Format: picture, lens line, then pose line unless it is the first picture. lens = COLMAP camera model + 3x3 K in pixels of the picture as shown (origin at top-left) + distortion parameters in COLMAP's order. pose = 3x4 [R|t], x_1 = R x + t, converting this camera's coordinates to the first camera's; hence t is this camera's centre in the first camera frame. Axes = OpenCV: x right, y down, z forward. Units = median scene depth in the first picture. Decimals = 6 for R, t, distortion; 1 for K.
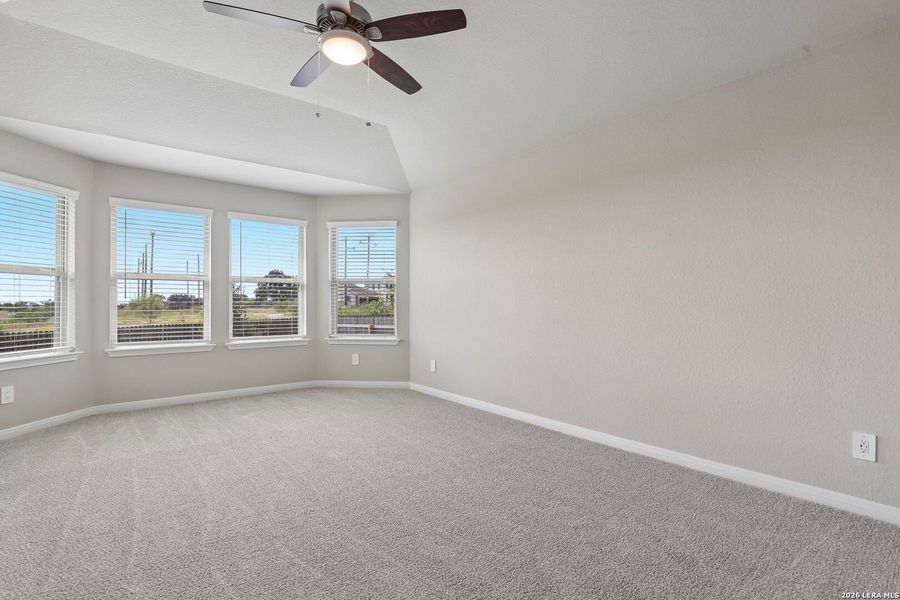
lens RADIAL K [[414.1, 0, 451.4], [0, 414.1, 298.1], [0, 0, 1]] dist [-0.015040, 0.000075]
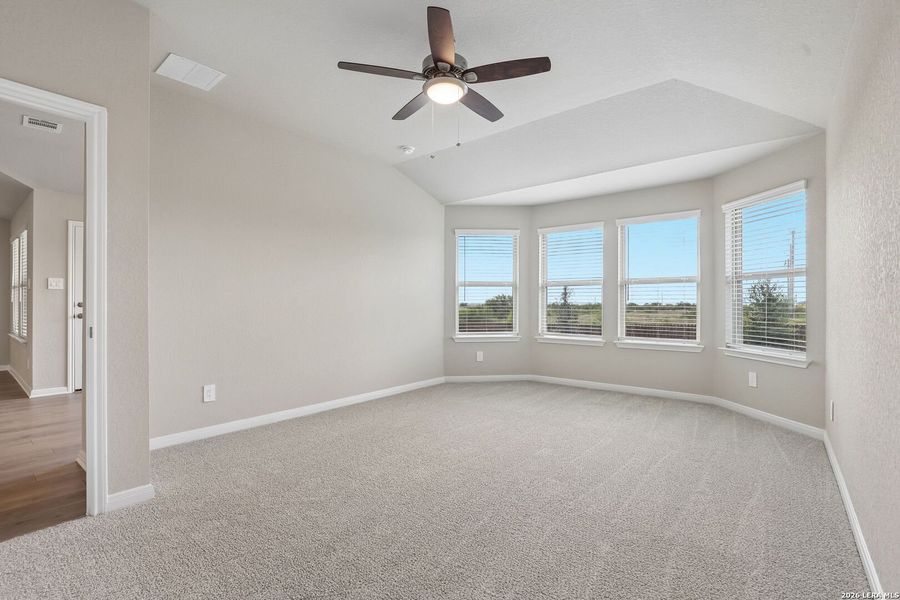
lens RADIAL K [[414.1, 0, 450.6], [0, 414.1, 301.7], [0, 0, 1]] dist [-0.015040, 0.000075]
pose [[0.232135, -0.004432, -0.972673, 0.385233], [0.013303, 0.999911, -0.001381, 0.000418], [0.972593, -0.012619, 0.232173, 0.306399]]
